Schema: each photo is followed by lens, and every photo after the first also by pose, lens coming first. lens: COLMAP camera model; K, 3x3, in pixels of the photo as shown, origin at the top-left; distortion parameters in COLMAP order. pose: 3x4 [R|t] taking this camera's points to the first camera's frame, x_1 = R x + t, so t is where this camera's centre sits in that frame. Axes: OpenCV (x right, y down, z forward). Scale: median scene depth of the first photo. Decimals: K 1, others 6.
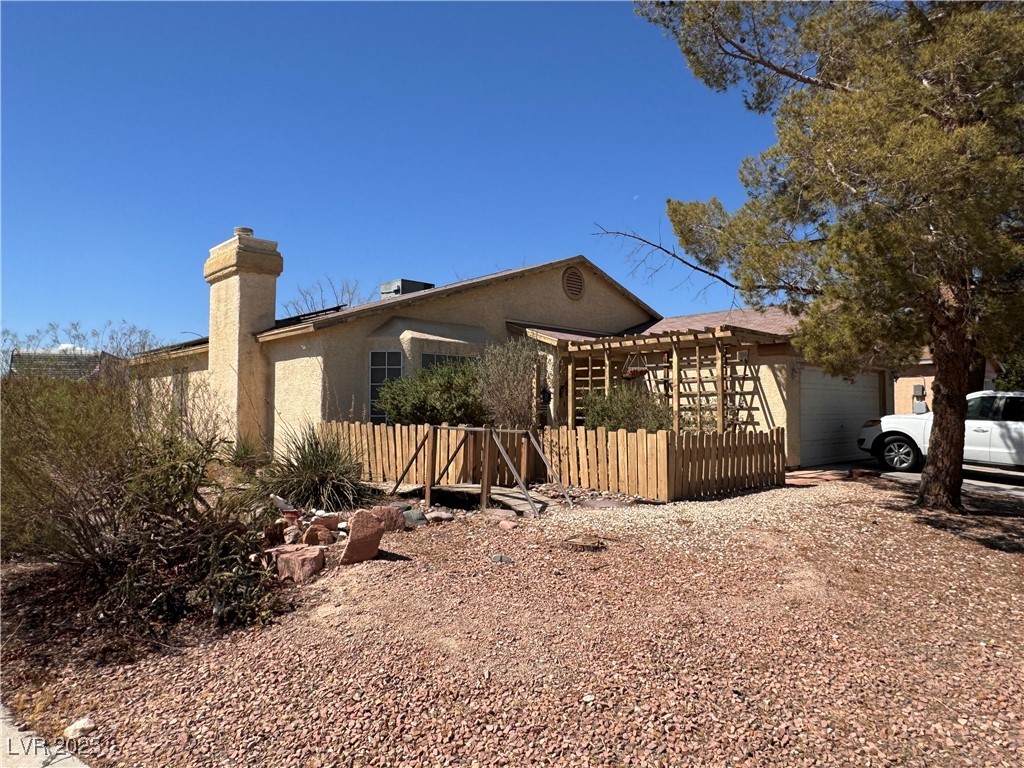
lens RADIAL K [[670.6, 0, 514.3], [0, 670.6, 383.2], [0, 0, 1]] dist [-0.004423, -0.000512]
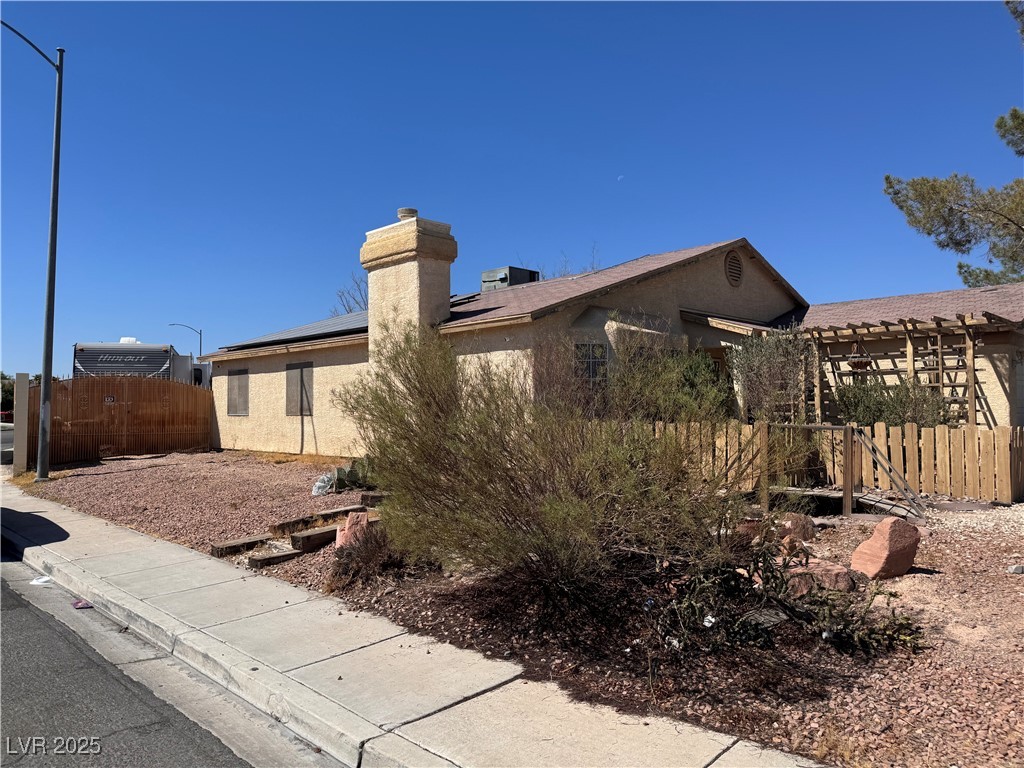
lens RADIAL K [[706.4, 0, 514.7], [0, 706.4, 382.2], [0, 0, 1]] dist [0.125102, -0.186305]
pose [[0.999366, -0.008097, 0.034675, -0.312401], [0.007850, 0.999943, 0.007254, -0.001369], [-0.034731, -0.006977, 0.999372, 0.023008]]
